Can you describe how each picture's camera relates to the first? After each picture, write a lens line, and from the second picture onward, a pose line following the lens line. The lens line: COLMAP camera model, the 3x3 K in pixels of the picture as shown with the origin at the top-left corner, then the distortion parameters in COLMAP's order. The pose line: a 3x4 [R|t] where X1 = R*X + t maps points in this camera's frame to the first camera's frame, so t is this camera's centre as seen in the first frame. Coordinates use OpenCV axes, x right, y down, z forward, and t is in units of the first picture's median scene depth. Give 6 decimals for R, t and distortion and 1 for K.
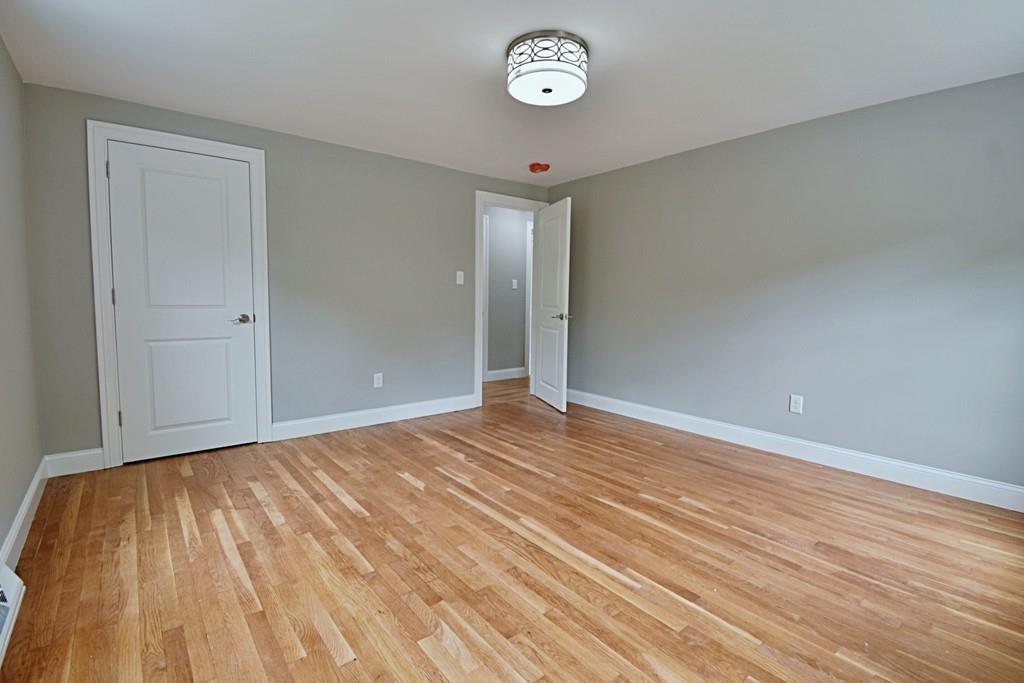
lens RADIAL K [[460.8, 0, 515.3], [0, 460.8, 336.3], [0, 0, 1]] dist [0.024585, -0.027814]
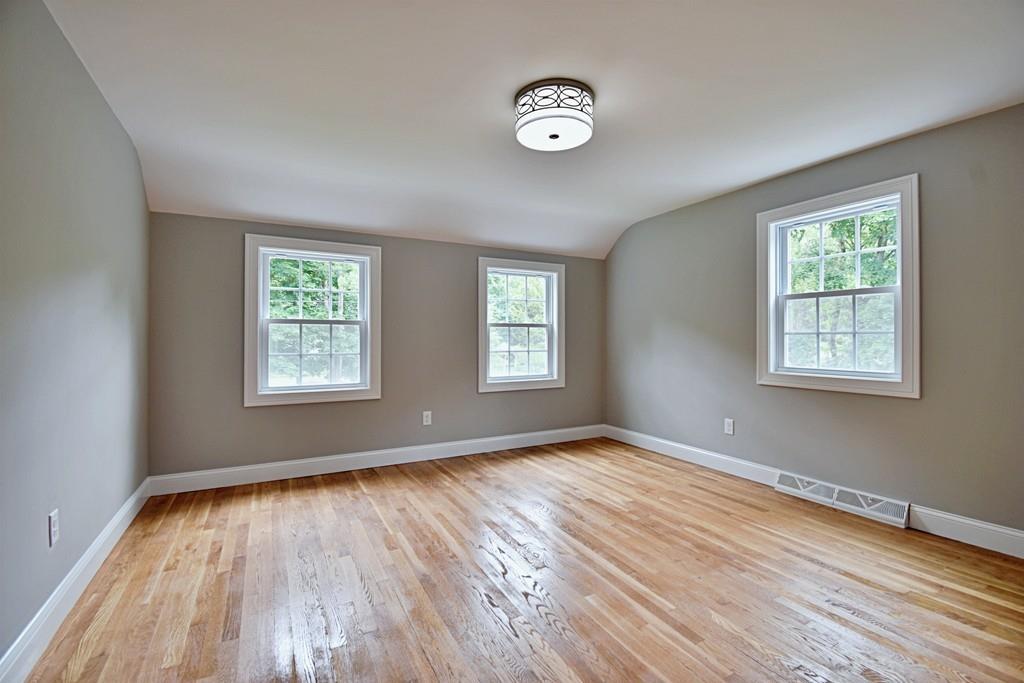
lens RADIAL K [[452.5, 0, 515.7], [0, 452.5, 338.3], [0, 0, 1]] dist [0.021649, -0.026114]
pose [[-0.983058, -0.010886, 0.182973, -0.031433], [0.005100, 0.996224, 0.086671, -0.149481], [-0.183226, 0.086136, -0.979290, 1.750126]]
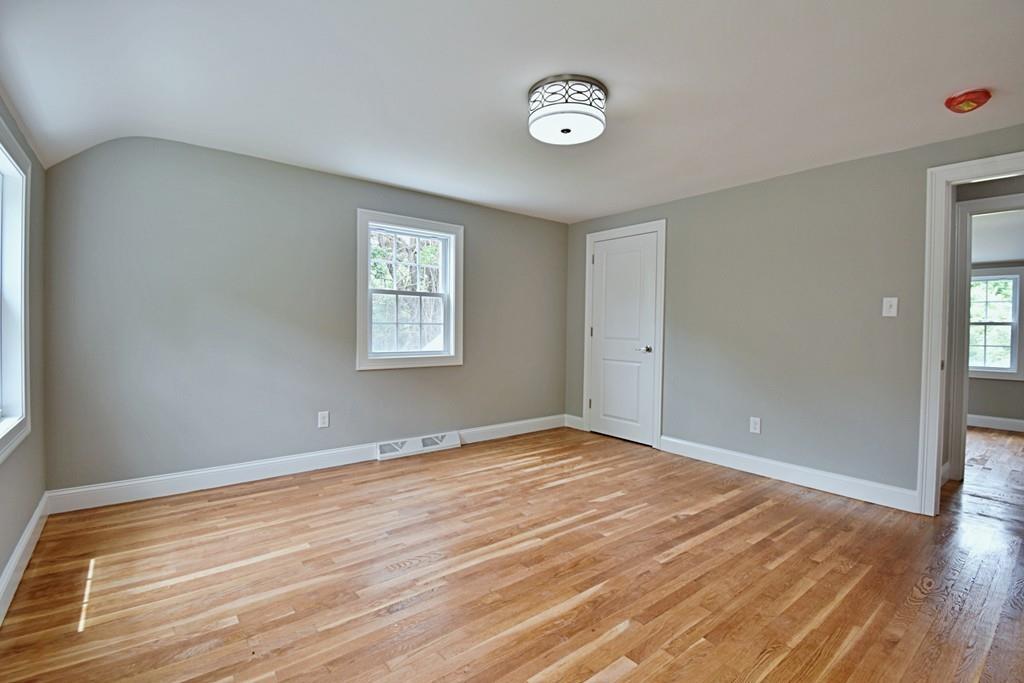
lens RADIAL K [[460.8, 0, 515.3], [0, 460.8, 336.3], [0, 0, 1]] dist [0.024585, -0.027814]
pose [[-0.001525, 0.004187, -0.999990, 0.943778], [-0.096319, 0.995341, 0.004315, -0.054452], [0.995349, 0.096325, -0.001115, 0.805688]]
